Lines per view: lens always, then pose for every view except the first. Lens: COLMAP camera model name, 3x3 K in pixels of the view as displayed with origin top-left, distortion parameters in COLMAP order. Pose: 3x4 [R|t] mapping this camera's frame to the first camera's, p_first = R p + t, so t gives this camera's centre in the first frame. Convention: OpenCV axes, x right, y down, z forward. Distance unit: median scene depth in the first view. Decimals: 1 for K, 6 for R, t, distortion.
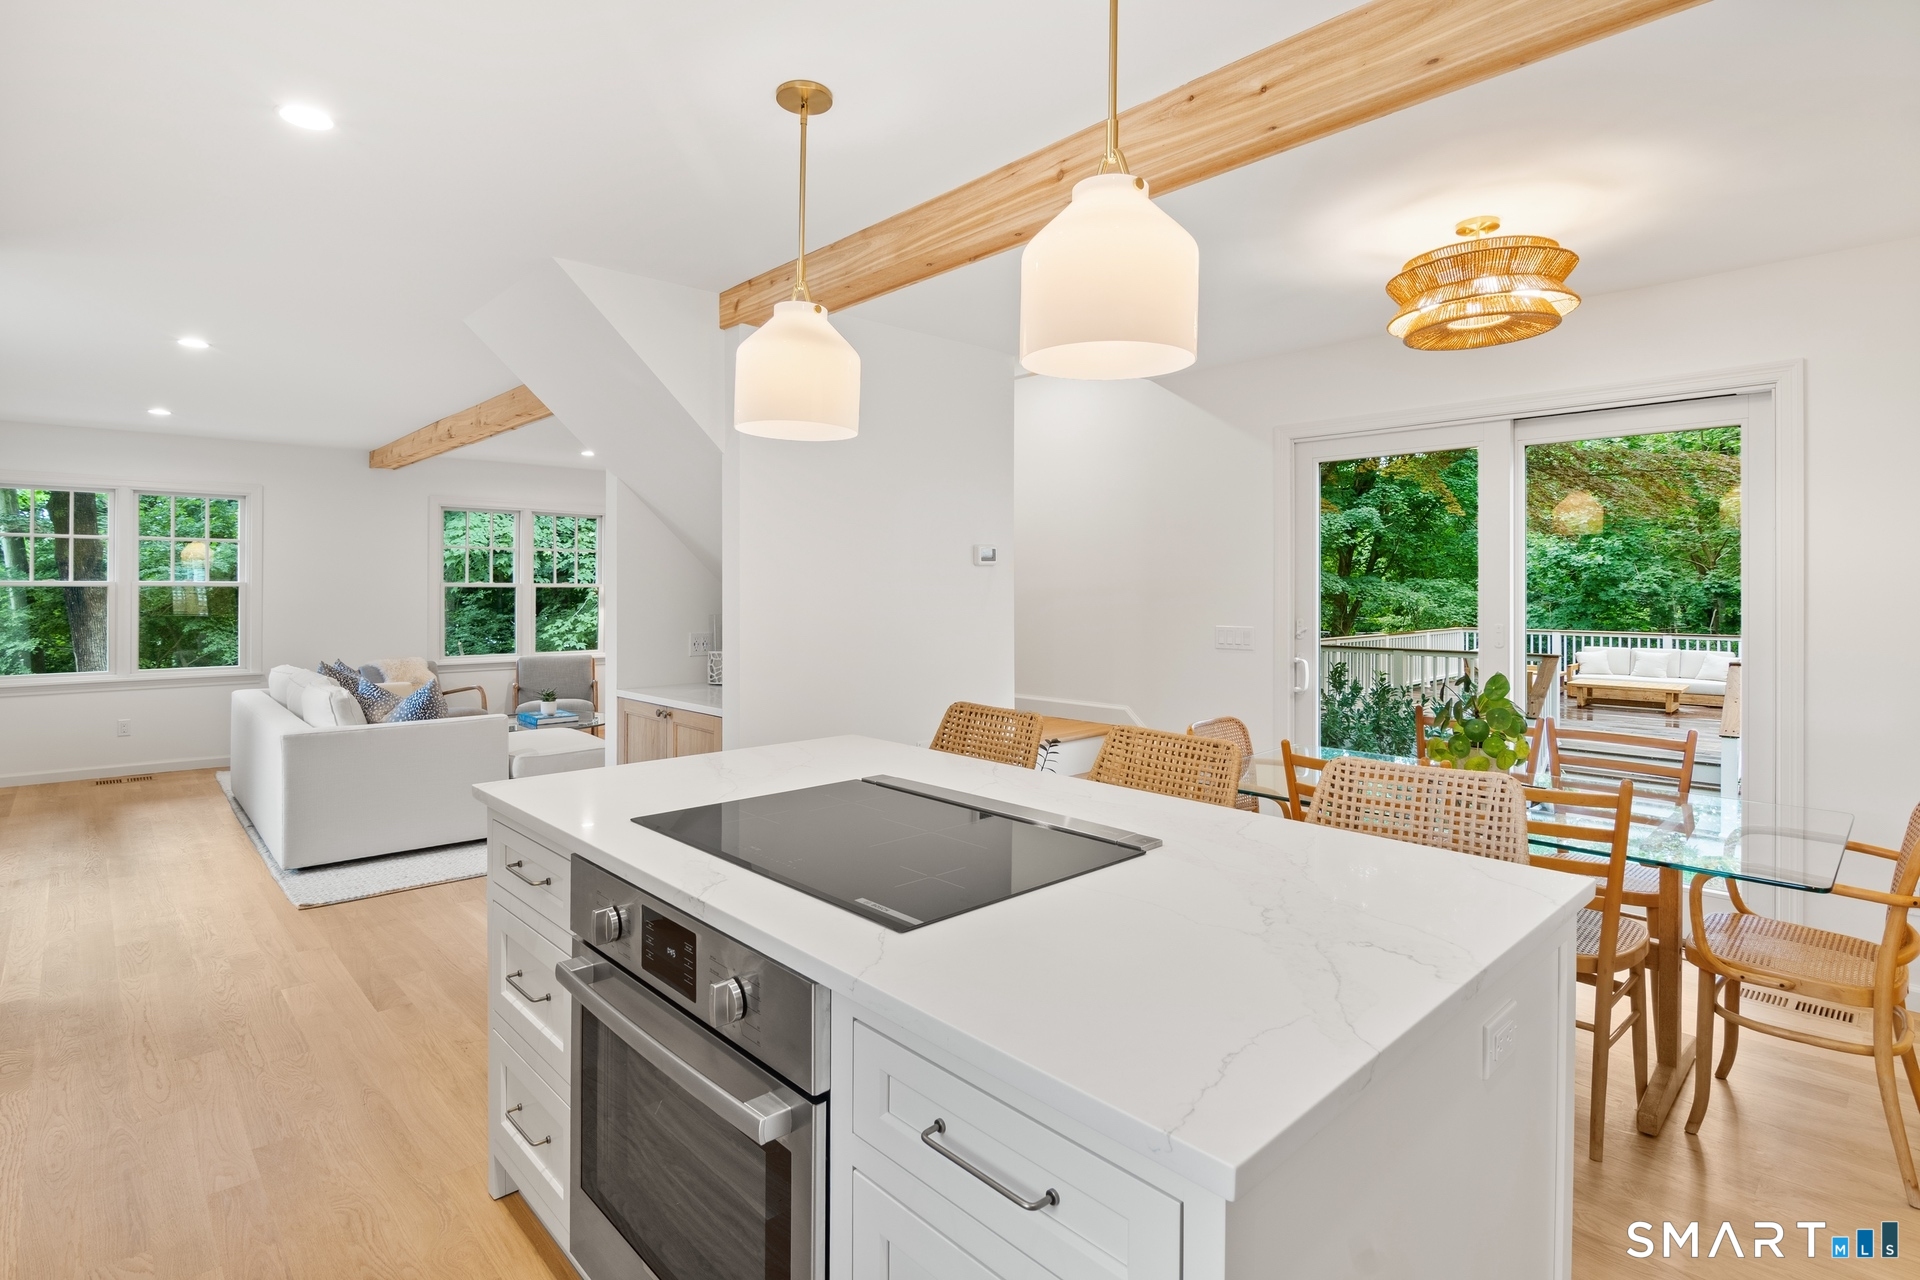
lens RADIAL K [[929.9, 0, 960.6], [0, 929.9, 585.4], [0, 0, 1]] dist [-0.000350, -0.000110]
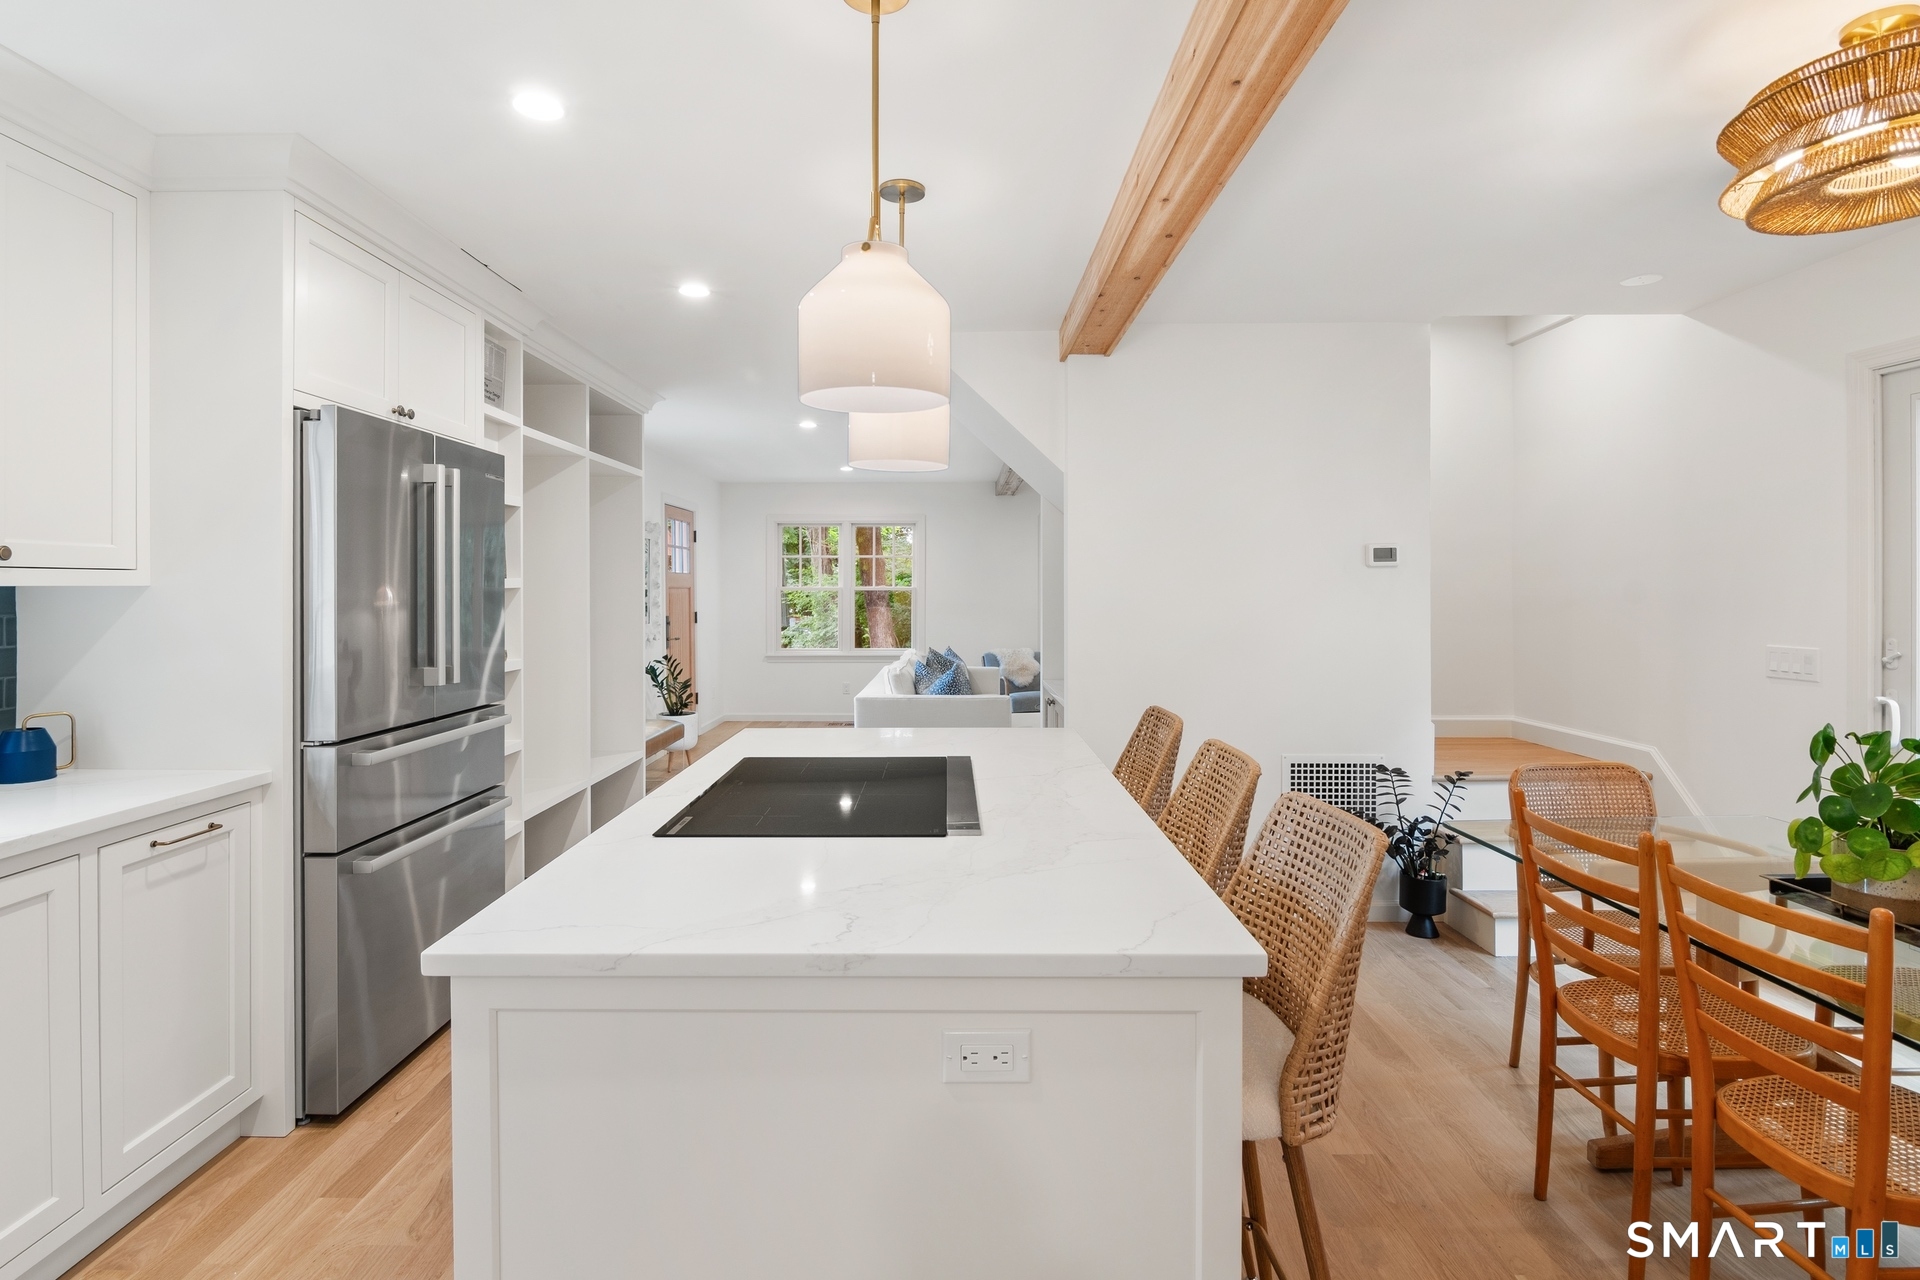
lens RADIAL K [[934.8, 0, 935.6], [0, 934.8, 594.3], [0, 0, 1]] dist [0.002270, 0.000246]
pose [[0.711805, 0.000458, -0.702377, 0.354657], [0.005043, 0.999971, 0.005763, -0.001795], [0.702359, -0.007644, 0.711782, 0.076382]]
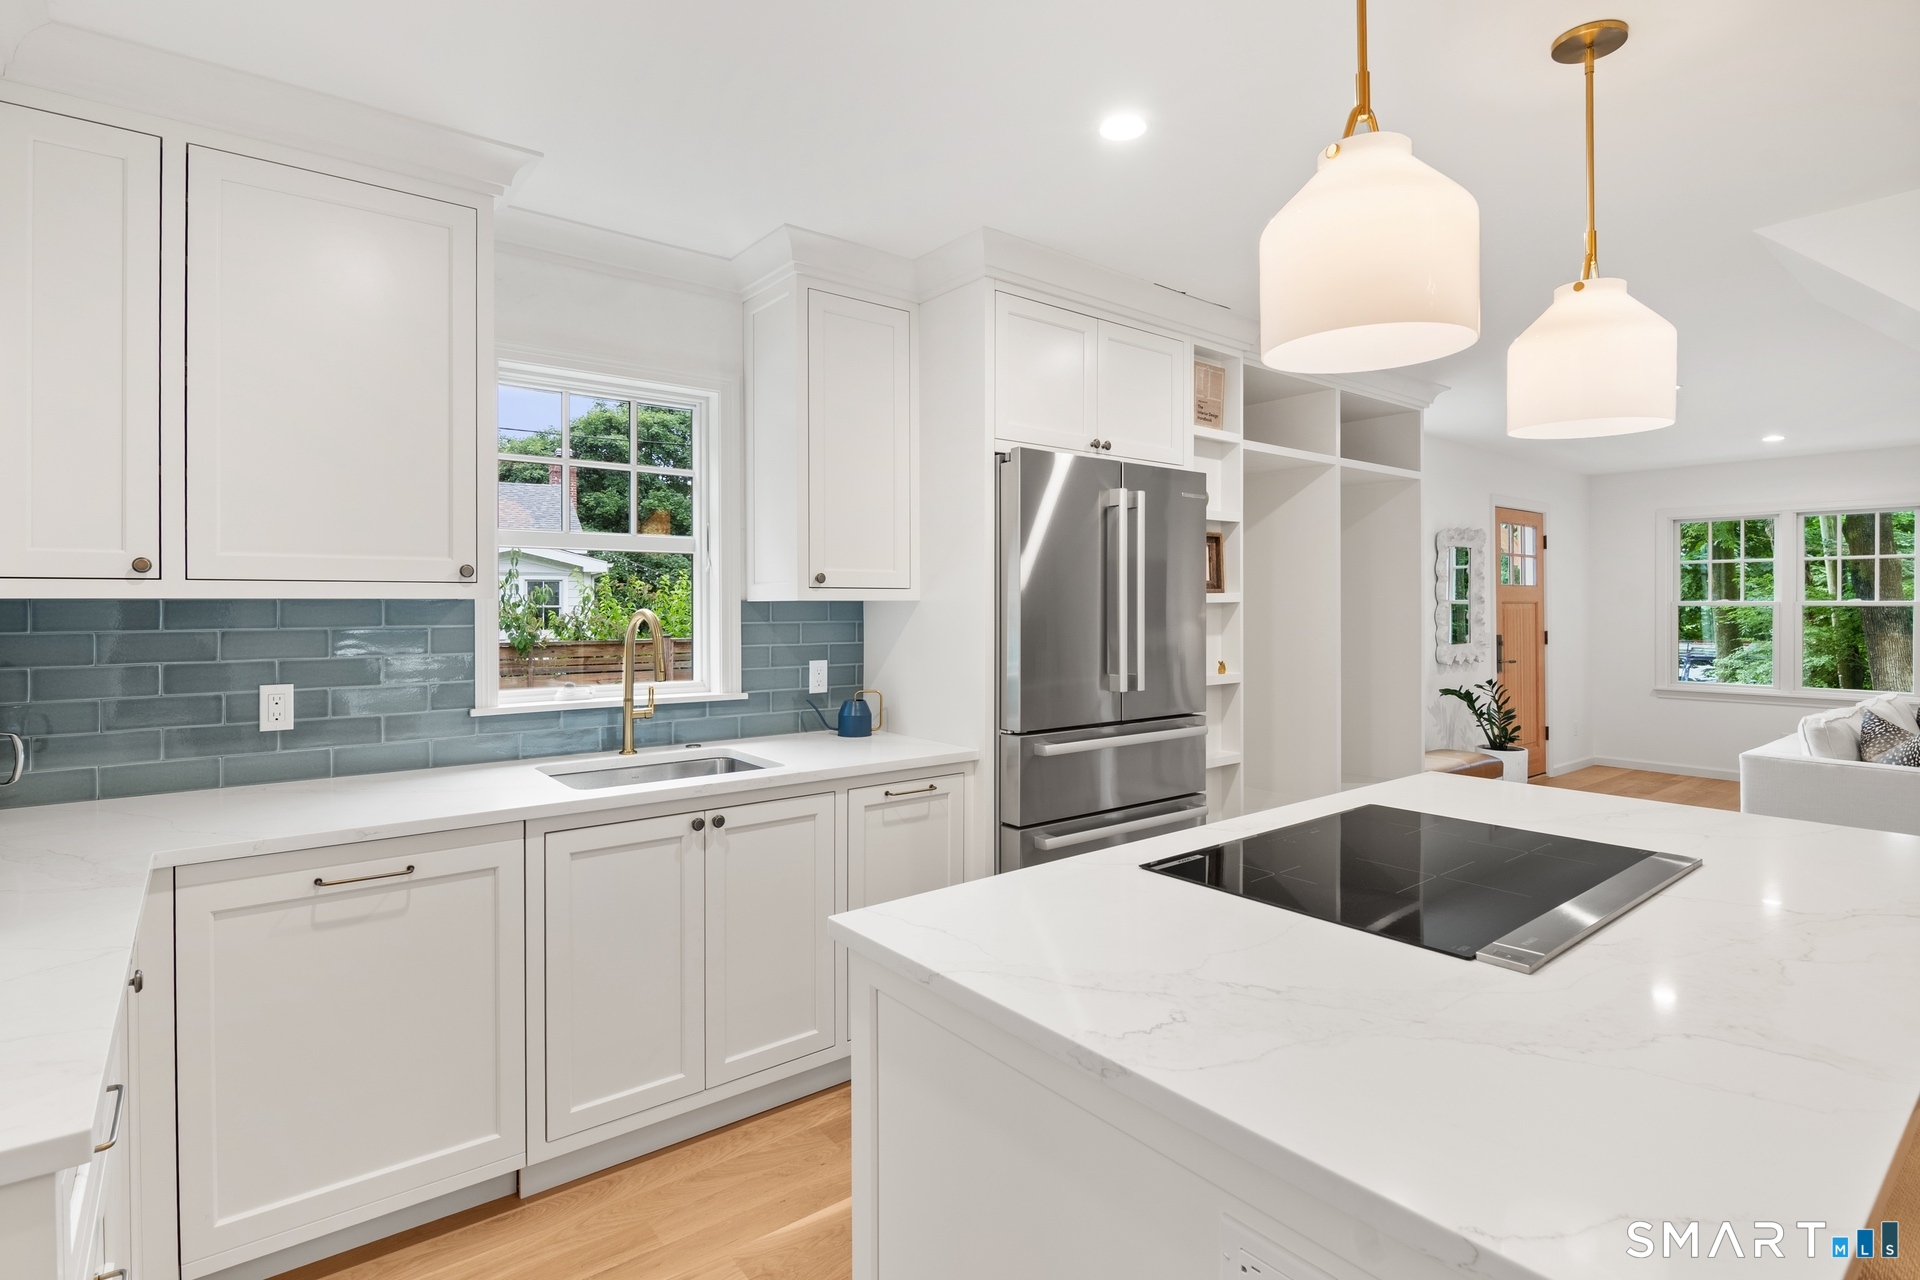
lens RADIAL K [[933.0, 0, 958.4], [0, 933.0, 608.2], [0, 0, 1]] dist [0.002048, -0.000100]
pose [[-0.086713, 0.001289, -0.996233, 0.364972], [0.002017, 0.999997, 0.001118, -0.000564], [0.996231, -0.001913, -0.086715, 0.238816]]
